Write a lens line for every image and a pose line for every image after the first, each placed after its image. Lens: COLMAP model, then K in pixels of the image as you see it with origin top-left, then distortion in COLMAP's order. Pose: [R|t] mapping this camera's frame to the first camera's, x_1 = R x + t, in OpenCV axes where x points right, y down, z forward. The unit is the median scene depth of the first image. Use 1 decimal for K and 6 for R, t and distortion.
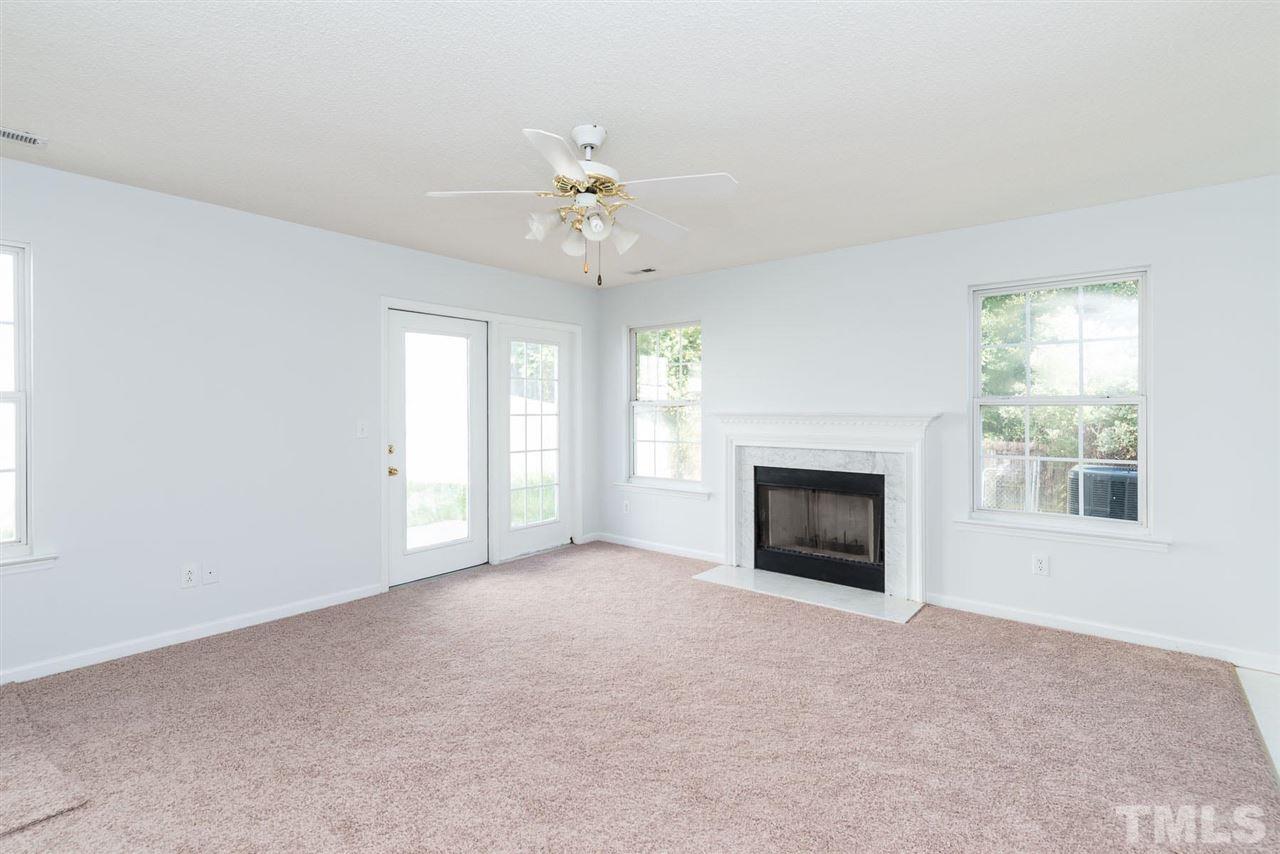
lens RADIAL K [[601.5, 0, 638.5], [0, 601.5, 416.6], [0, 0, 1]] dist [-0.001597, -0.000384]
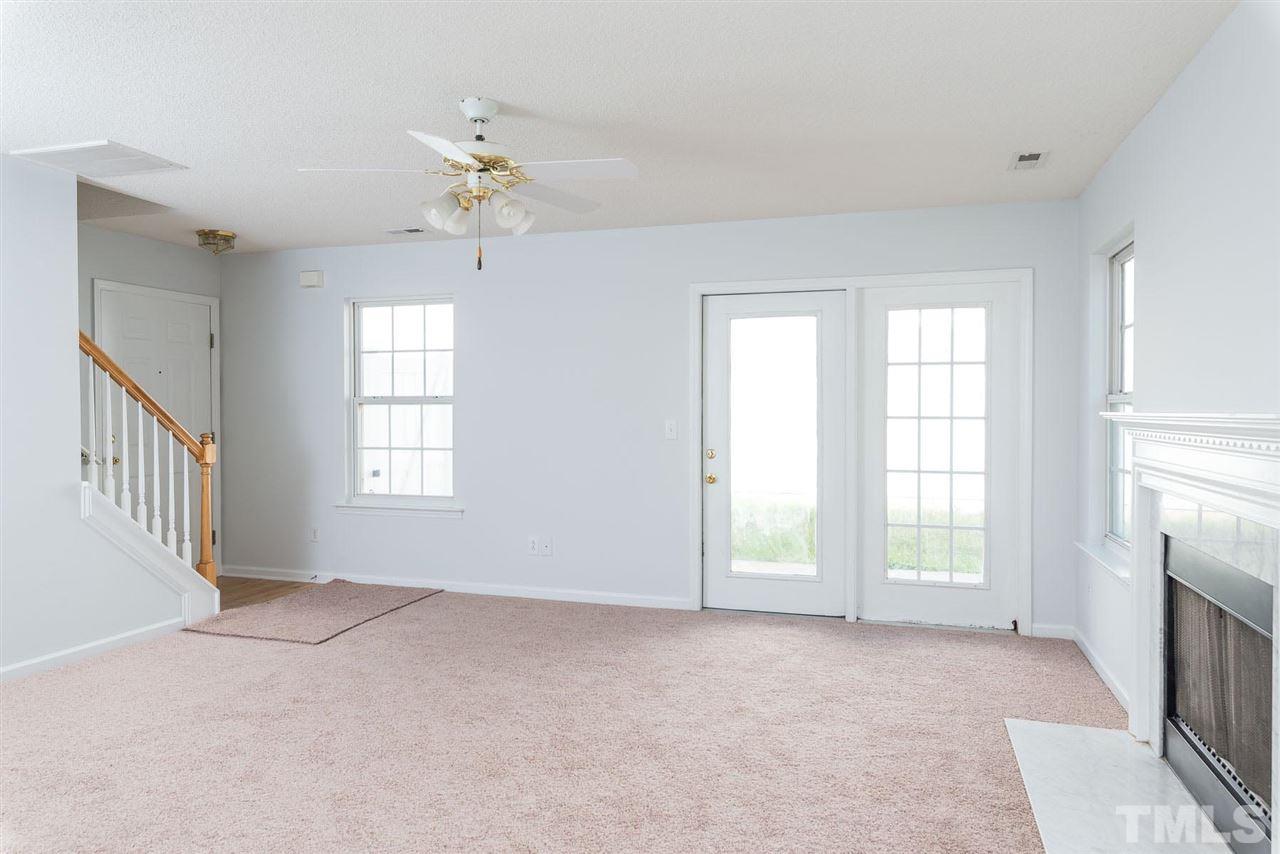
lens RADIAL K [[846.5, 0, 634.7], [0, 846.5, 425.2], [0, 0, 1]] dist [0.009666, 0.000697]
pose [[0.367146, 0.015868, -0.930028, 0.367882], [-0.015156, 0.999824, 0.011076, 0.000236], [0.930040, 0.010029, 0.367321, 0.224978]]
